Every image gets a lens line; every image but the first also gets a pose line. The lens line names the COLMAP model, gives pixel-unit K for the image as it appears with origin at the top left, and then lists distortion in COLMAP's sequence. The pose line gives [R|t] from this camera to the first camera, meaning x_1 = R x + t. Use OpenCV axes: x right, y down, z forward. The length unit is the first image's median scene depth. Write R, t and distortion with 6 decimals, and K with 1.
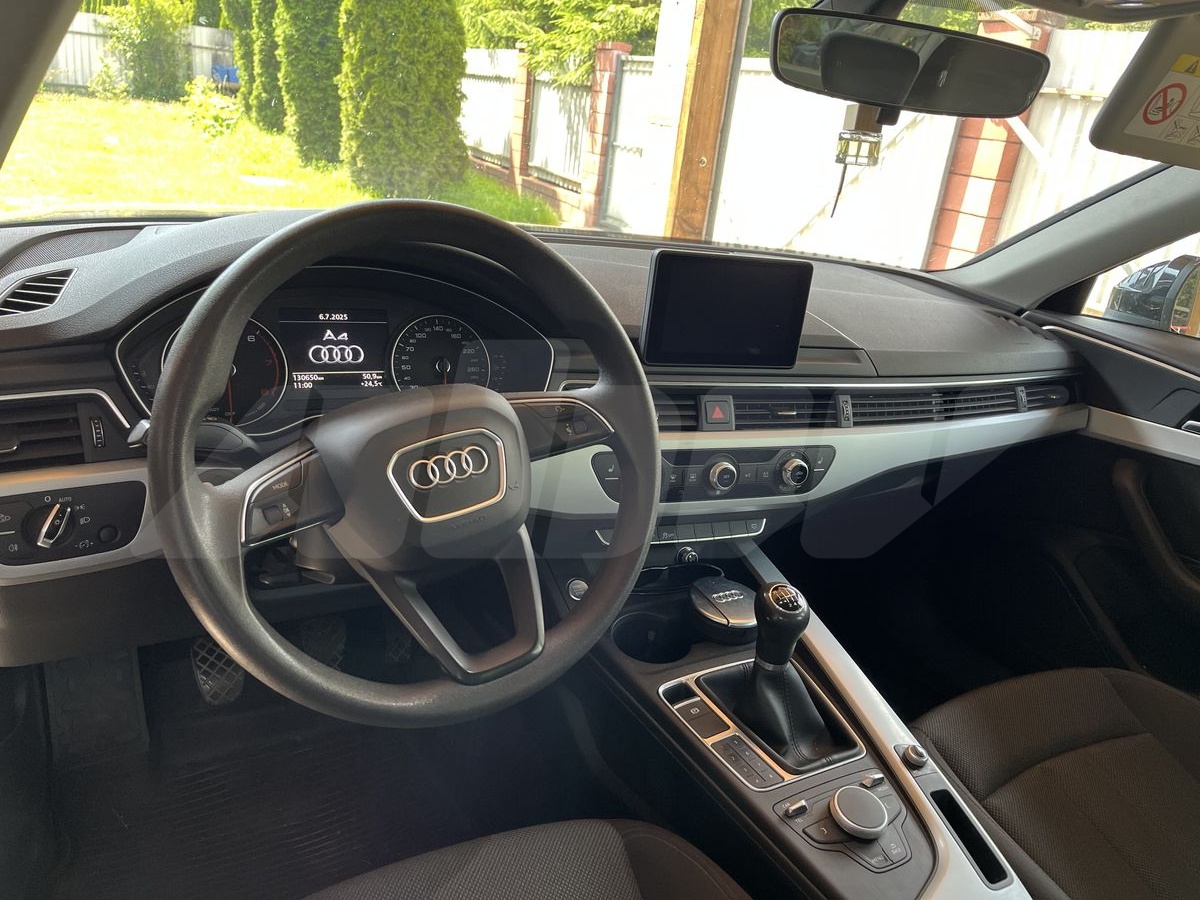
lens RADIAL K [[920.4, 0, 600.0], [0, 920.4, 450.0], [0, 0, 1]] dist [0.048958, -0.072397]
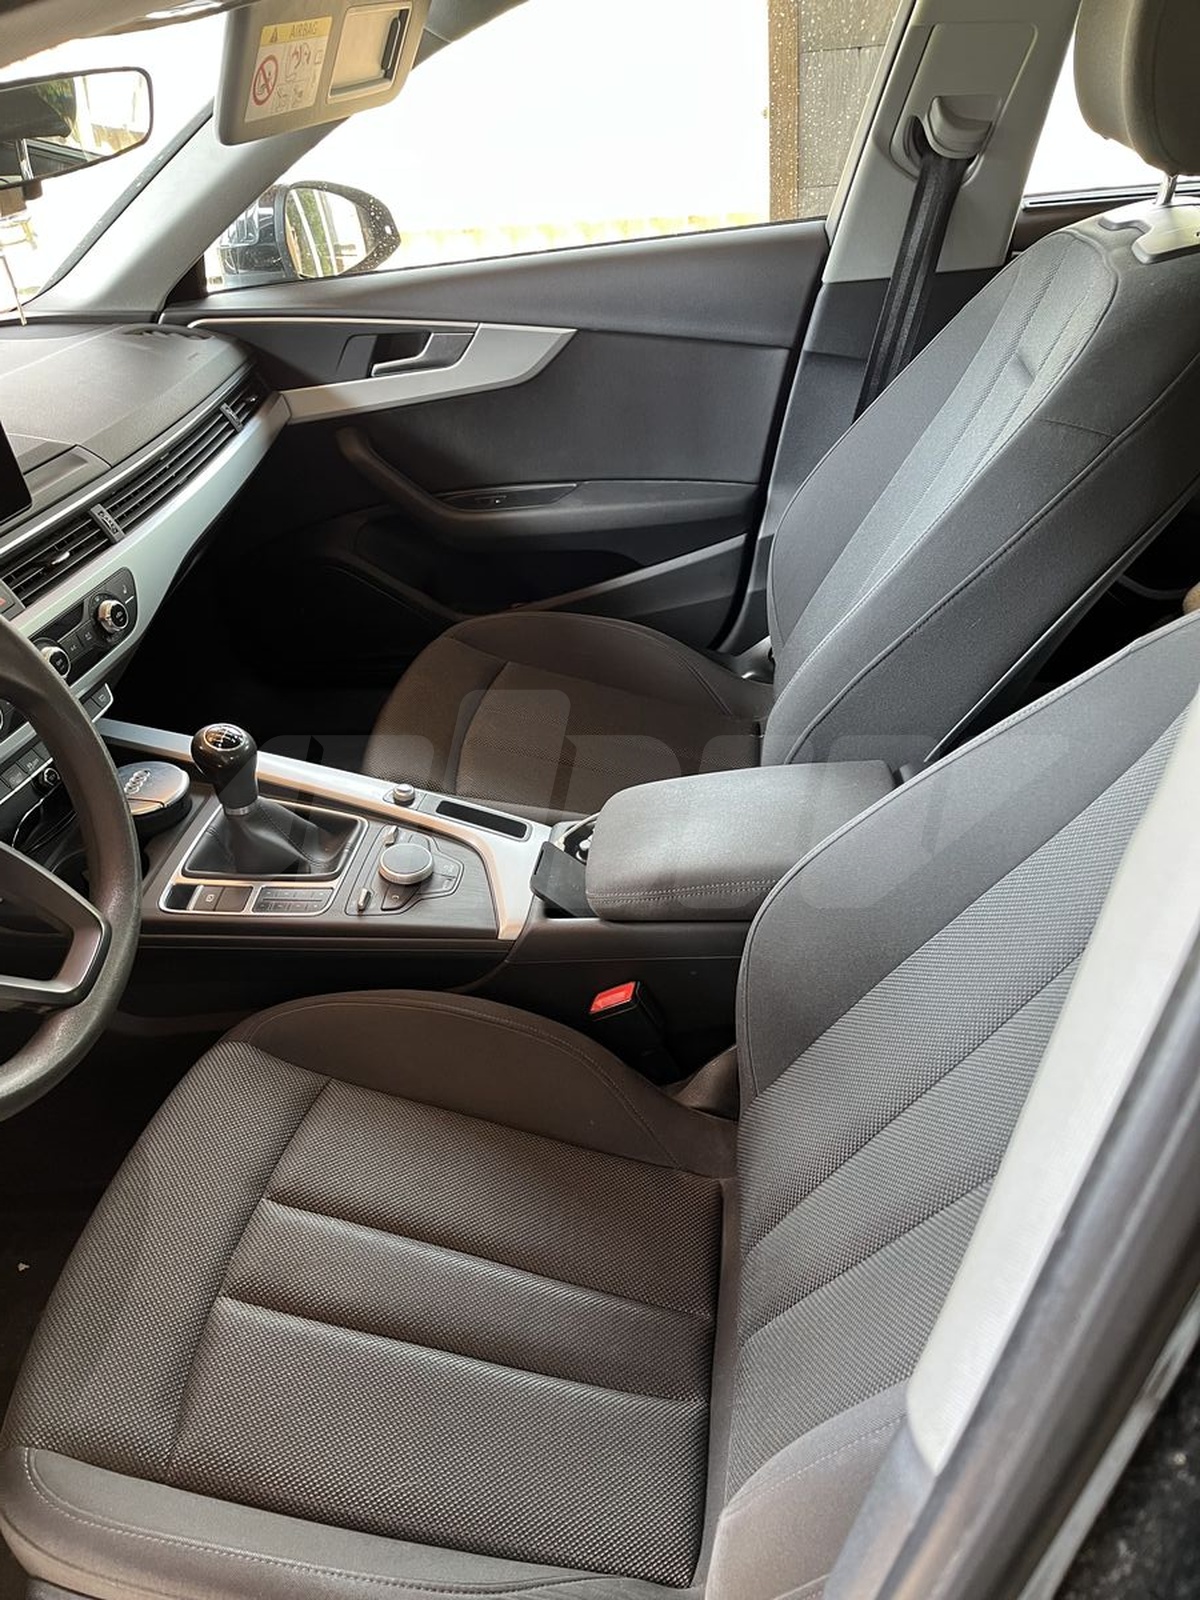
lens RADIAL K [[1227.1, 0, 600.0], [0, 1227.1, 800.0], [0, 0, 1]] dist [0.048958, -0.072397]
pose [[0.591915, -0.590884, 0.548172, -0.244685], [0.426659, 0.806716, 0.408866, -0.112668], [-0.683812, -0.008131, 0.729613, -0.130168]]
